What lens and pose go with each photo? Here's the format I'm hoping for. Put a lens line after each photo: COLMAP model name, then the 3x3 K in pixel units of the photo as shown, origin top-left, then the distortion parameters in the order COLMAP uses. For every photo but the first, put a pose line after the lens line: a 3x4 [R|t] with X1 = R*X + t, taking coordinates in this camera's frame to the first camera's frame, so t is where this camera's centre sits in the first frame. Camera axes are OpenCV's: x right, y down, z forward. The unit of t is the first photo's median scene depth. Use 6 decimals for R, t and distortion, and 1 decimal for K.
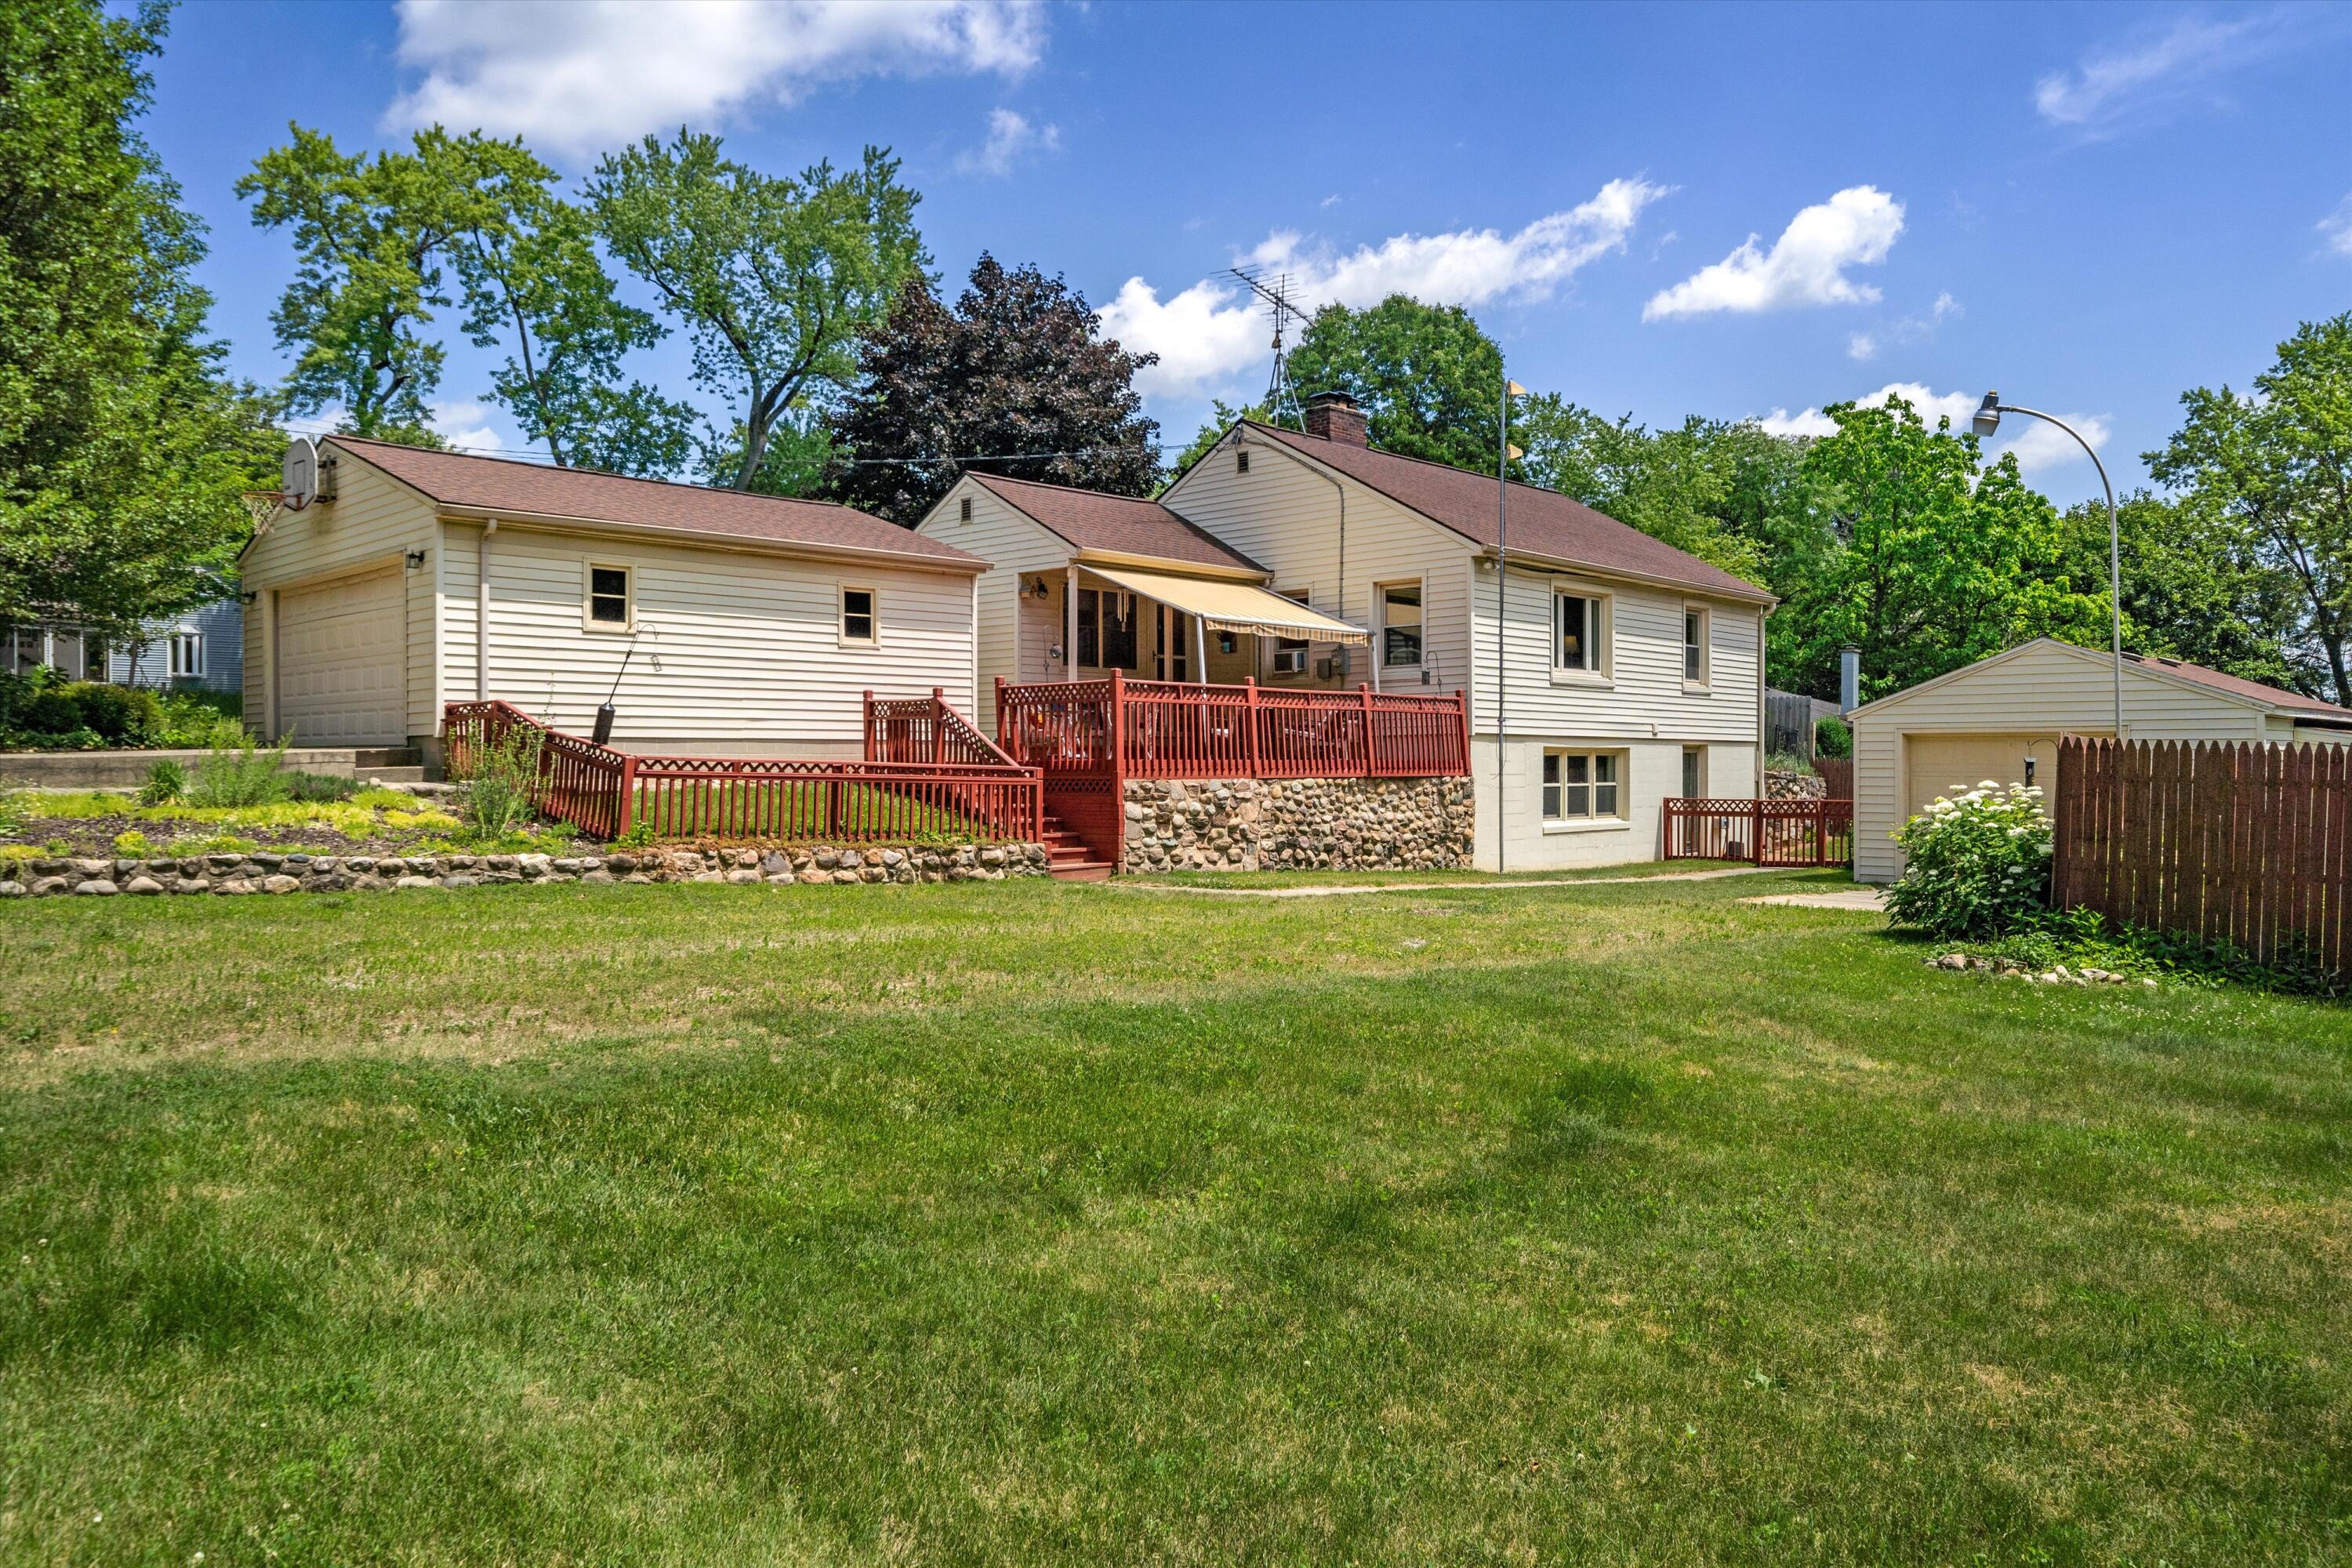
lens RADIAL K [[1633.0, 0, 1183.7], [0, 1633.0, 778.9], [0, 0, 1]] dist [-0.008608, -0.001678]
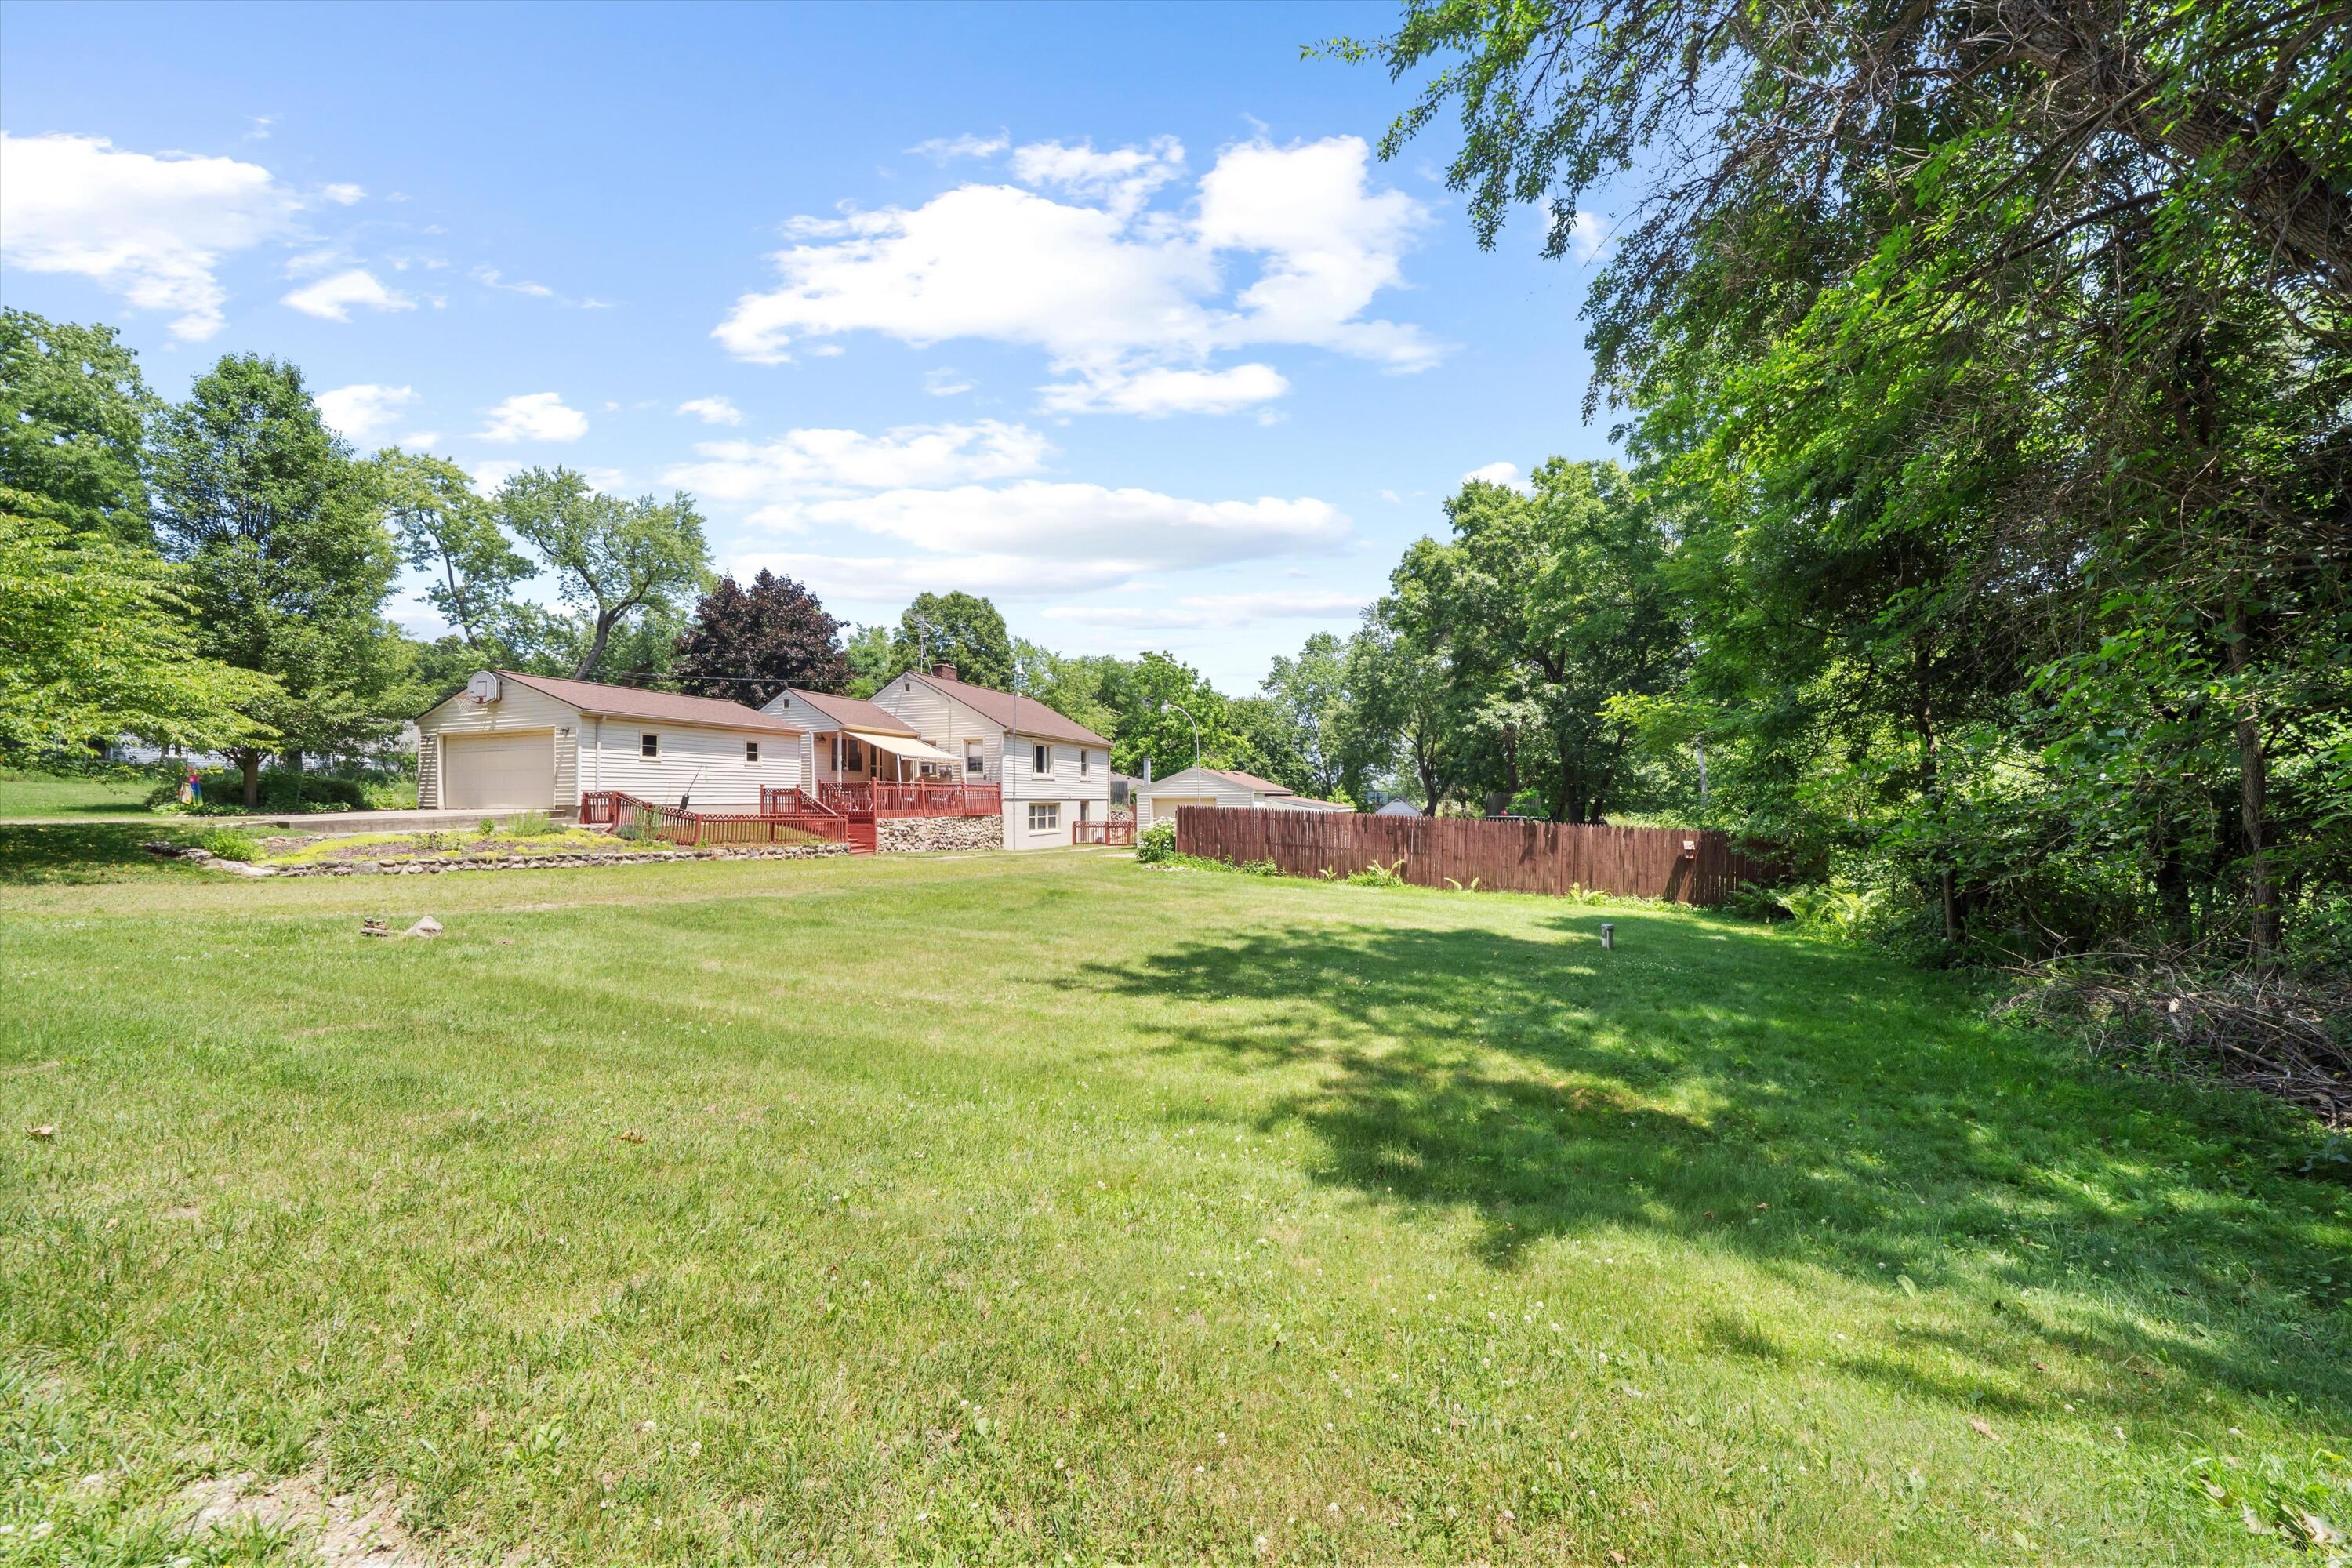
lens RADIAL K [[814.8, 0, 1187.7], [0, 814.8, 776.7], [0, 0, 1]] dist [-0.007433, -0.000084]
pose [[0.912104, 0.005603, 0.409921, -0.084871], [0.010884, 0.999223, -0.037877, -0.008756], [-0.409815, 0.039009, 0.911334, -0.304351]]
